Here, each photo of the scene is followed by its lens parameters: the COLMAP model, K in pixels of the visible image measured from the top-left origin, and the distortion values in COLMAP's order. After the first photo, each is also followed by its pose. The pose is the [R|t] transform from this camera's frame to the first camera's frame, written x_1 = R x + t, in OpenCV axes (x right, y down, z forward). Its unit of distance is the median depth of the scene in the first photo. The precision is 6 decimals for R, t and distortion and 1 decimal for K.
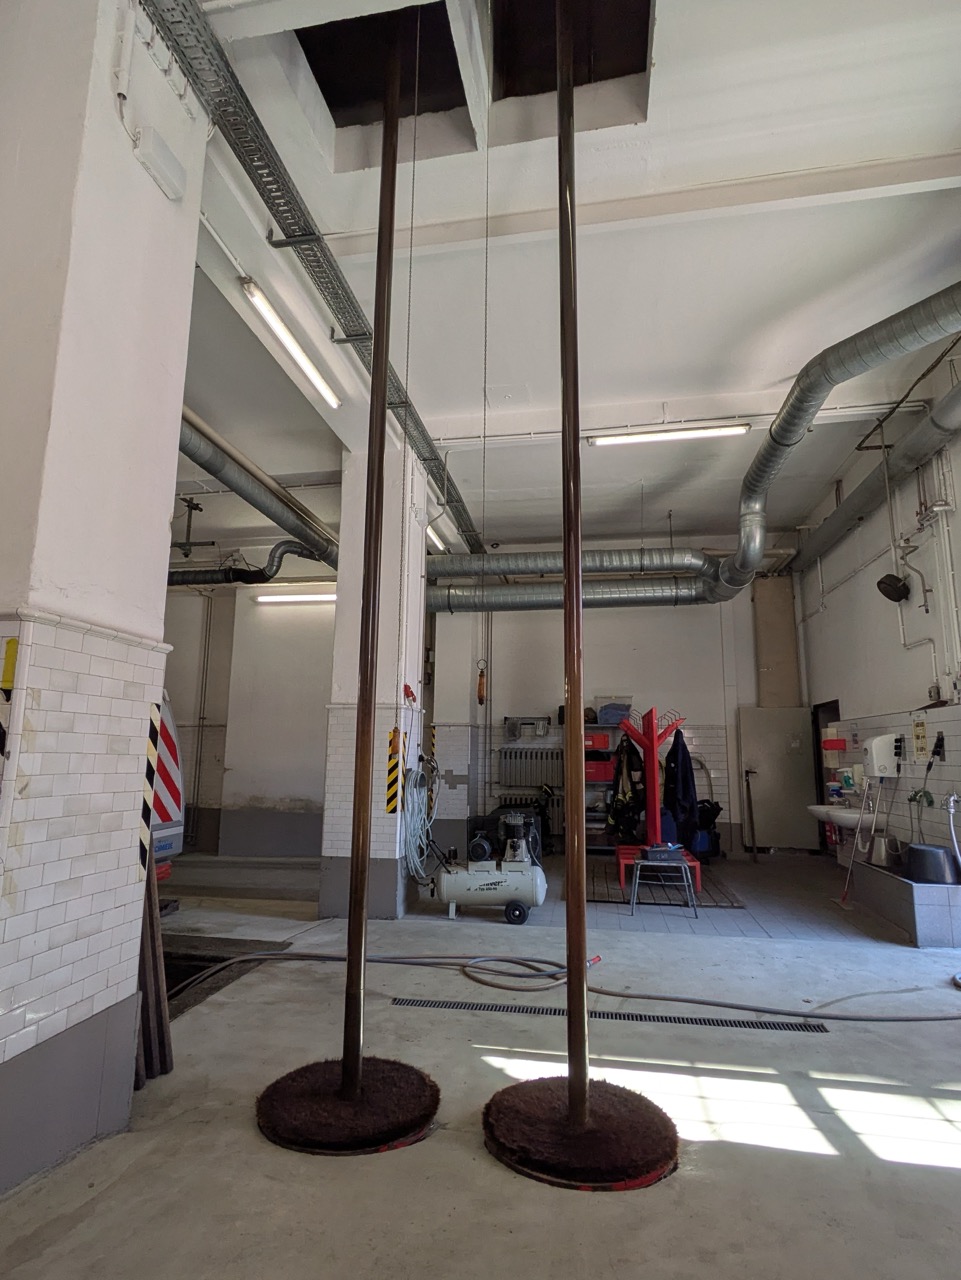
lens RADIAL K [[672.4, 0, 481.1], [0, 672.4, 644.0], [0, 0, 1]] dist [-0.004033, -0.000097]
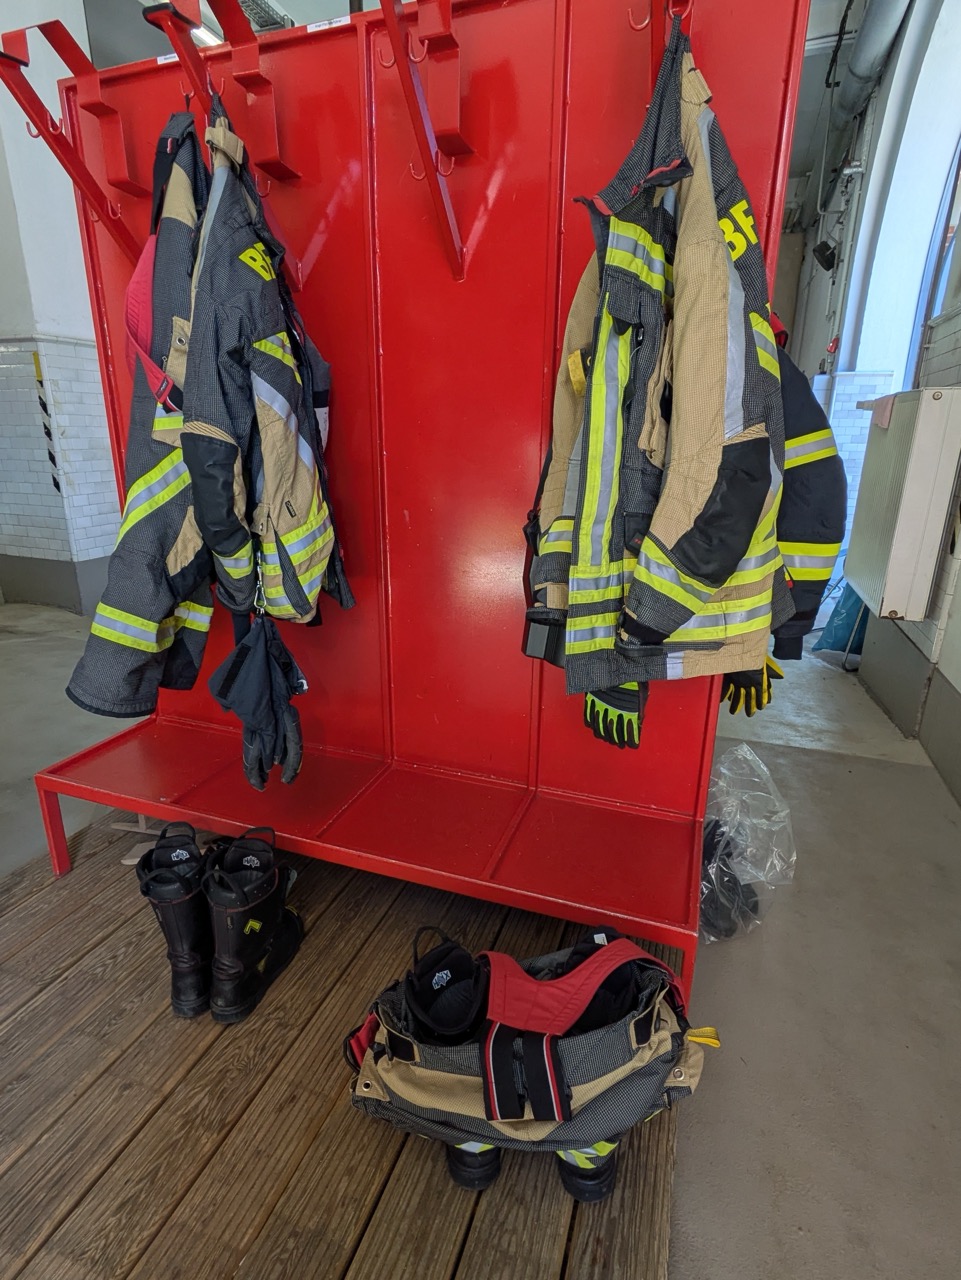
lens RADIAL K [[672.4, 0, 475.3], [0, 672.4, 639.7], [0, 0, 1]] dist [-0.004033, -0.000097]
pose [[0.983870, 0.059173, -0.168814, 0.861423], [0.023824, 0.891952, 0.451501, -0.104571], [0.177291, -0.448240, 0.876156, -0.773967]]
